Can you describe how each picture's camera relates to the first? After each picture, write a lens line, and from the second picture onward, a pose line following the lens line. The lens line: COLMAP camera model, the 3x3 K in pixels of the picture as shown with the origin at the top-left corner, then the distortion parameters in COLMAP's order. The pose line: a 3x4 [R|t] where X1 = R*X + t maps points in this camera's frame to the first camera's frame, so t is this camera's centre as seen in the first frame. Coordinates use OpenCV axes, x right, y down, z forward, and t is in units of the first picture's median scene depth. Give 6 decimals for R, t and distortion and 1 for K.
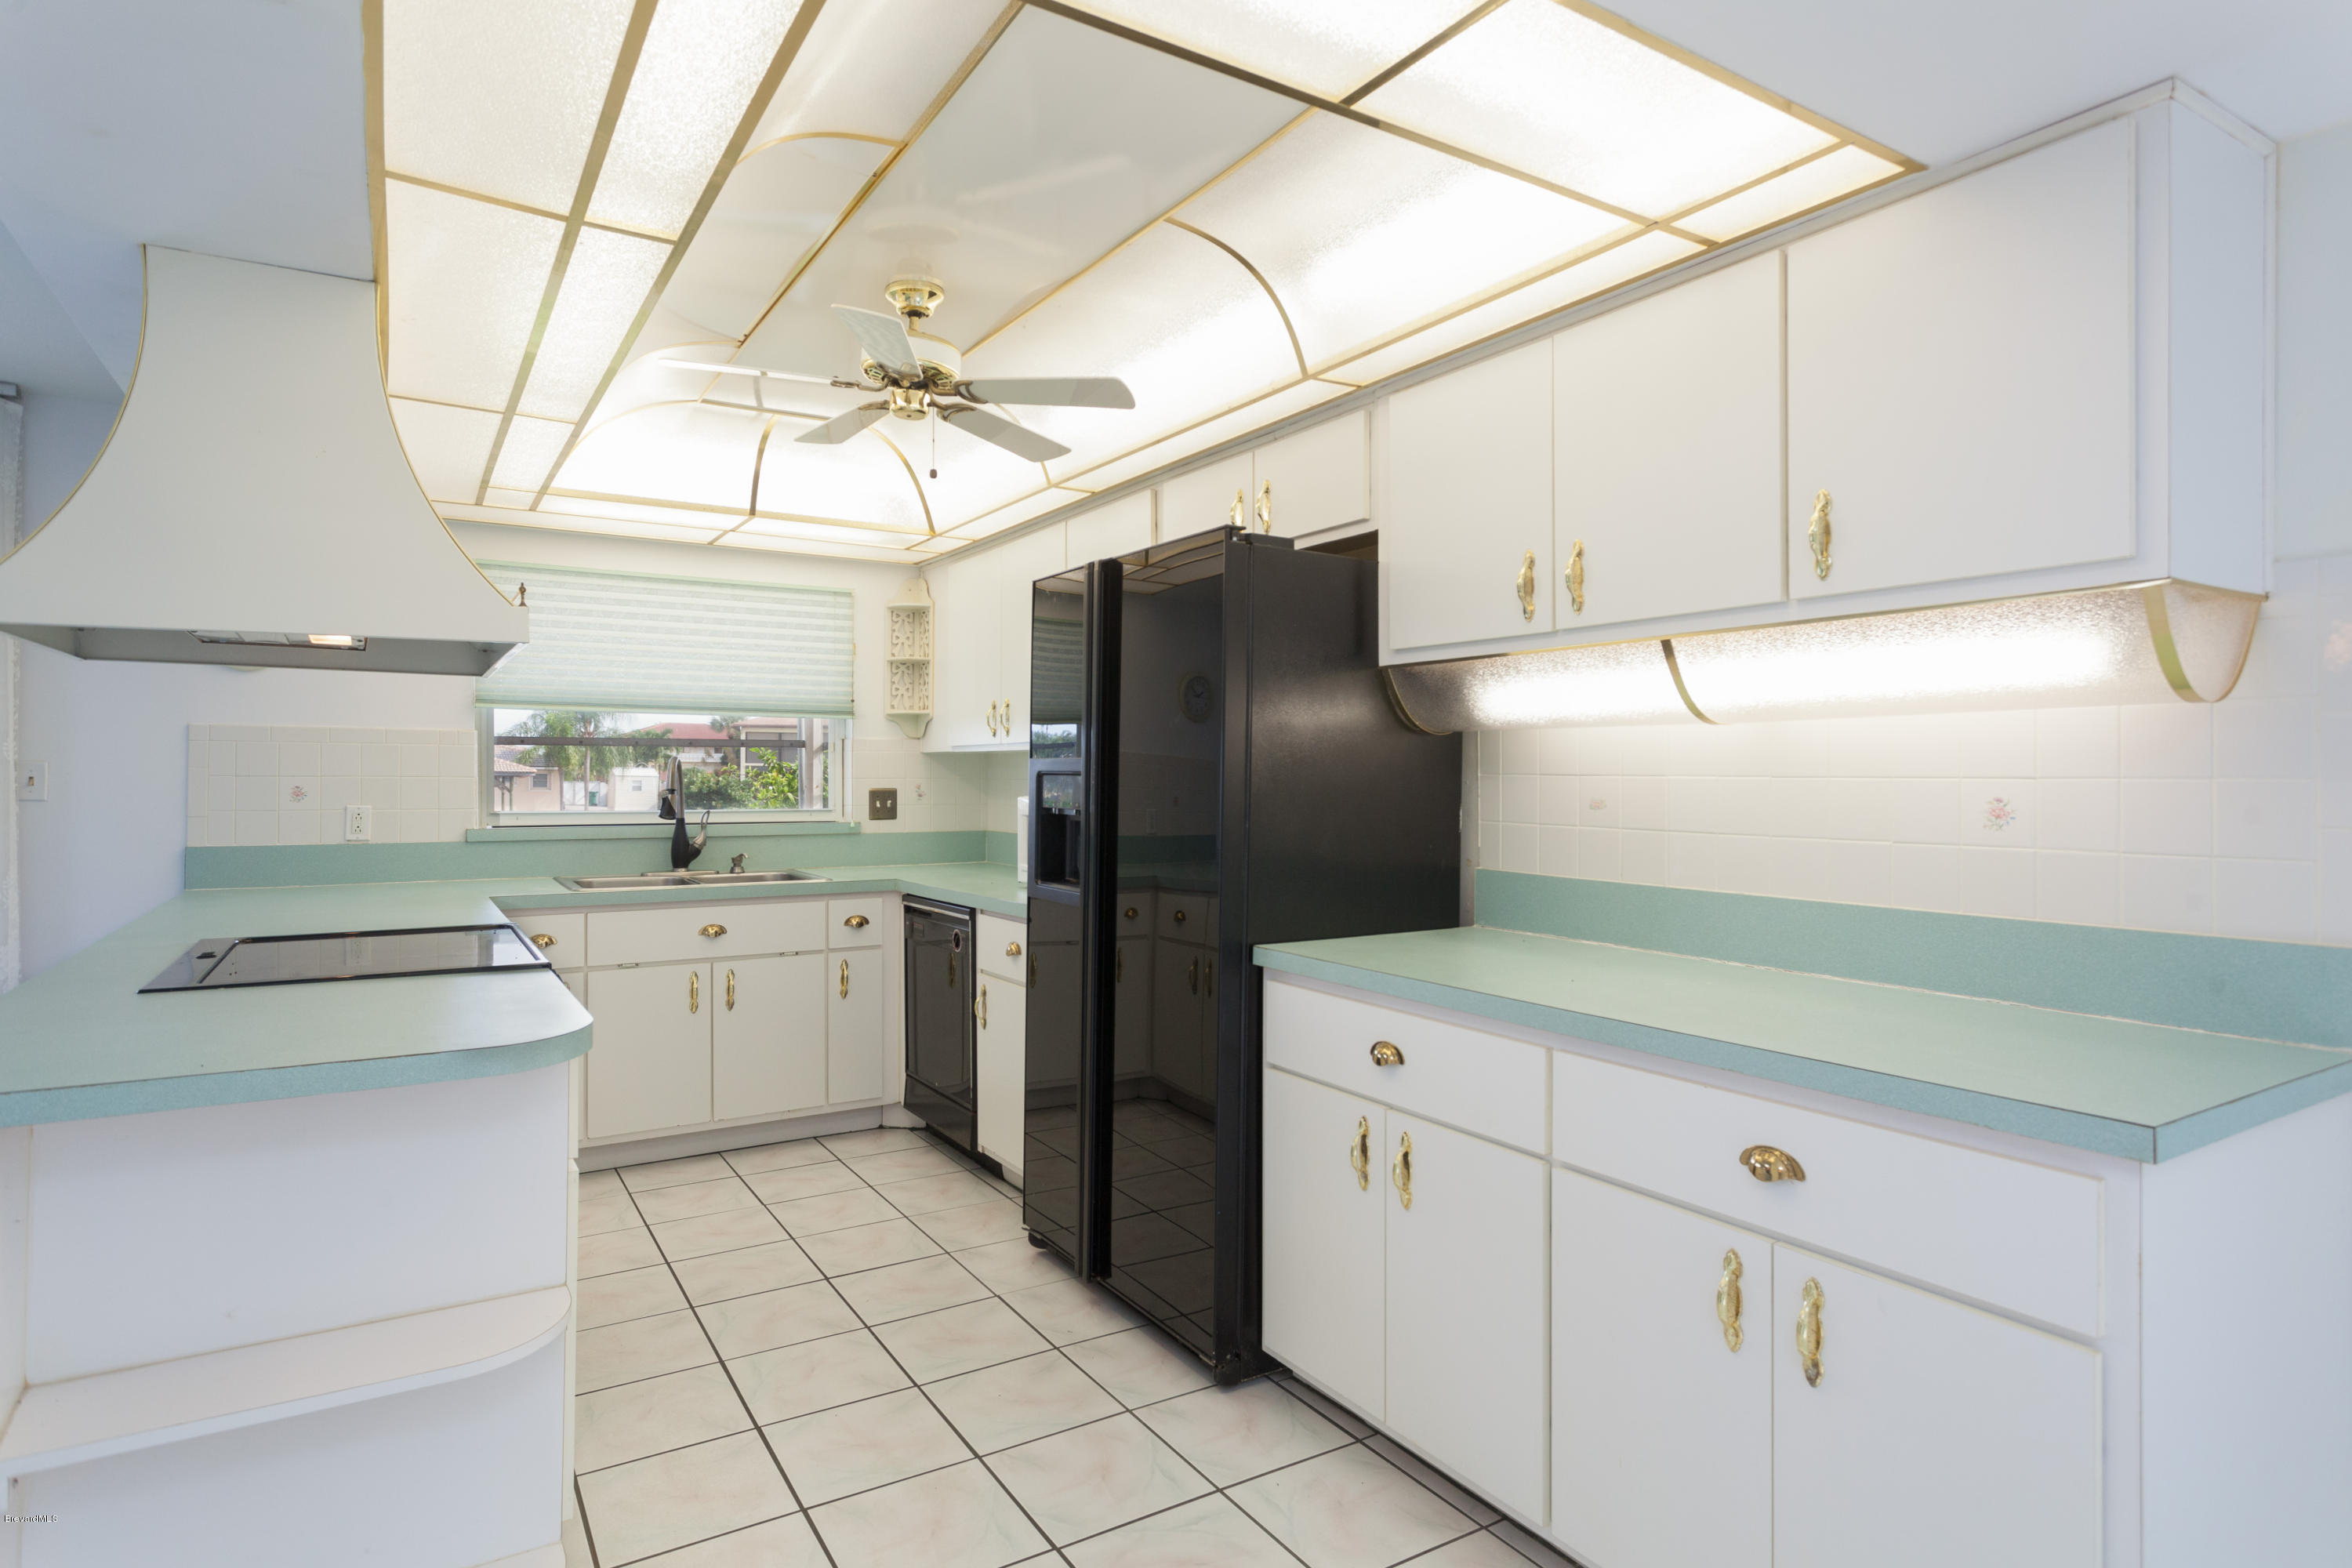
lens RADIAL K [[1249.8, 0, 1152.9], [0, 1249.8, 767.4], [0, 0, 1]] dist [-0.000841, -0.000196]
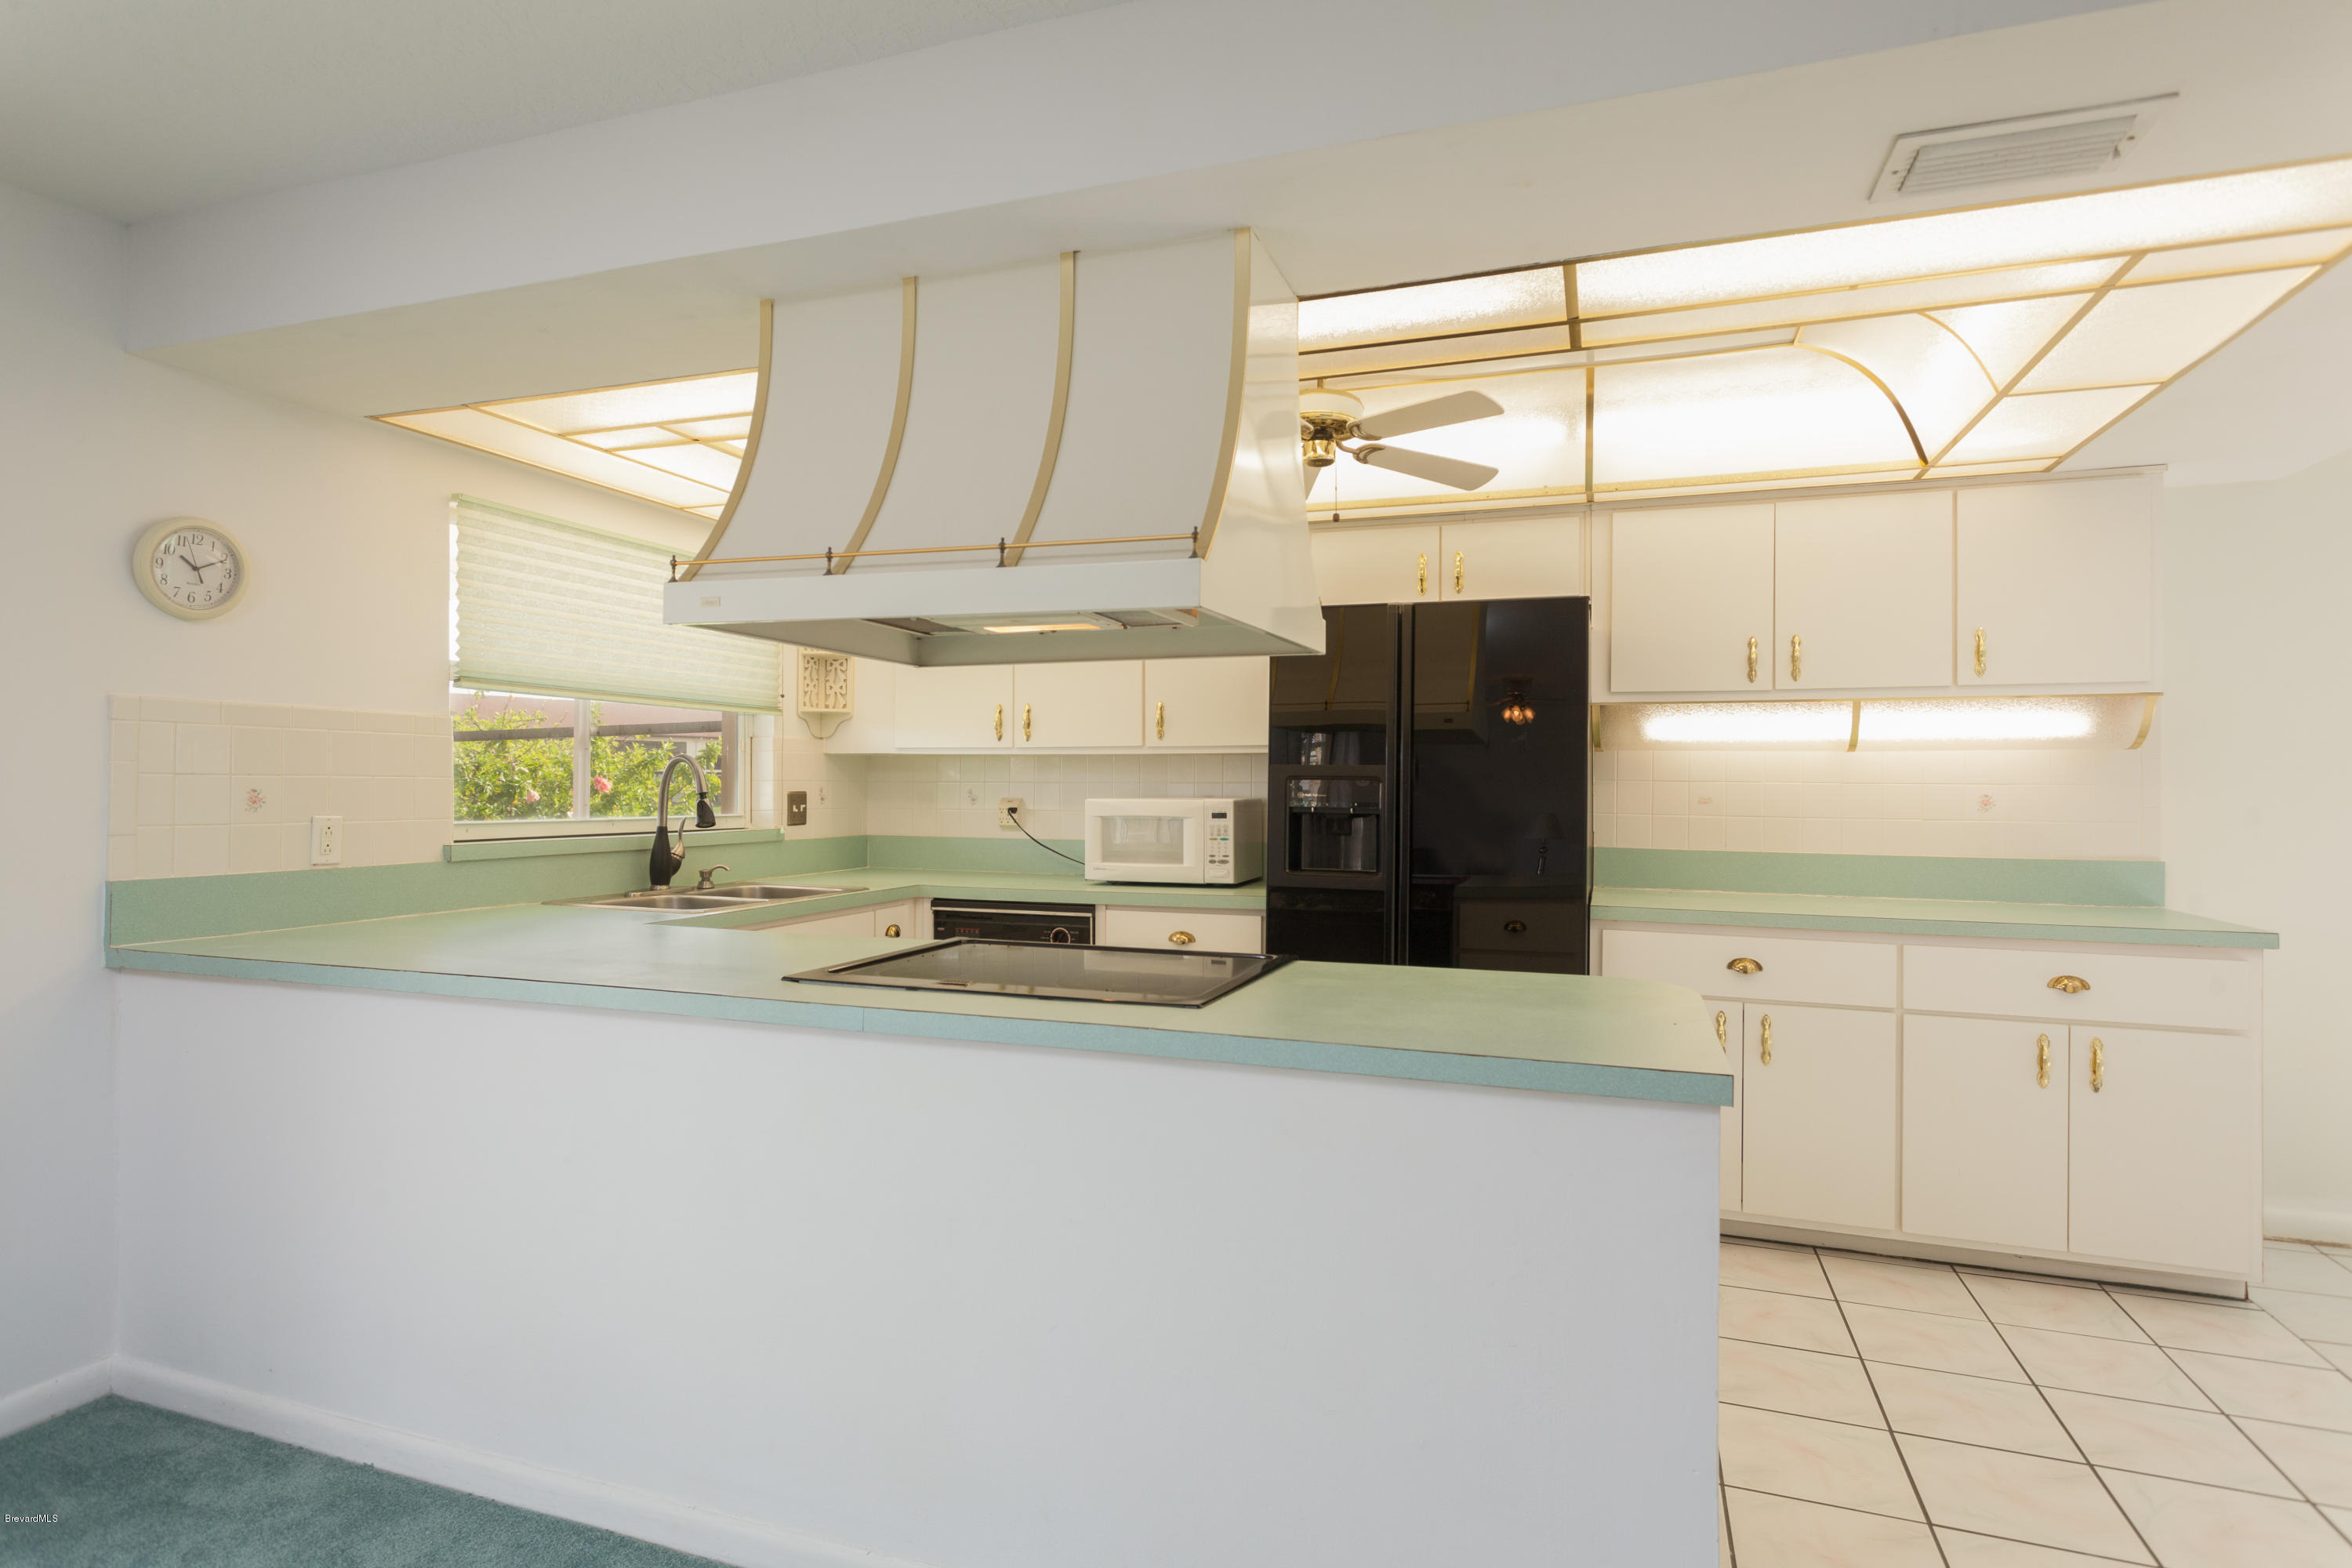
lens RADIAL K [[1249.8, 0, 1160.9], [0, 1249.8, 763.3], [0, 0, 1]] dist [-0.000841, -0.000196]
pose [[0.790457, 0.012737, 0.612385, -0.675901], [-0.009083, 0.999918, -0.009072, 0.002404], [-0.612450, 0.001609, 0.790507, 0.124916]]
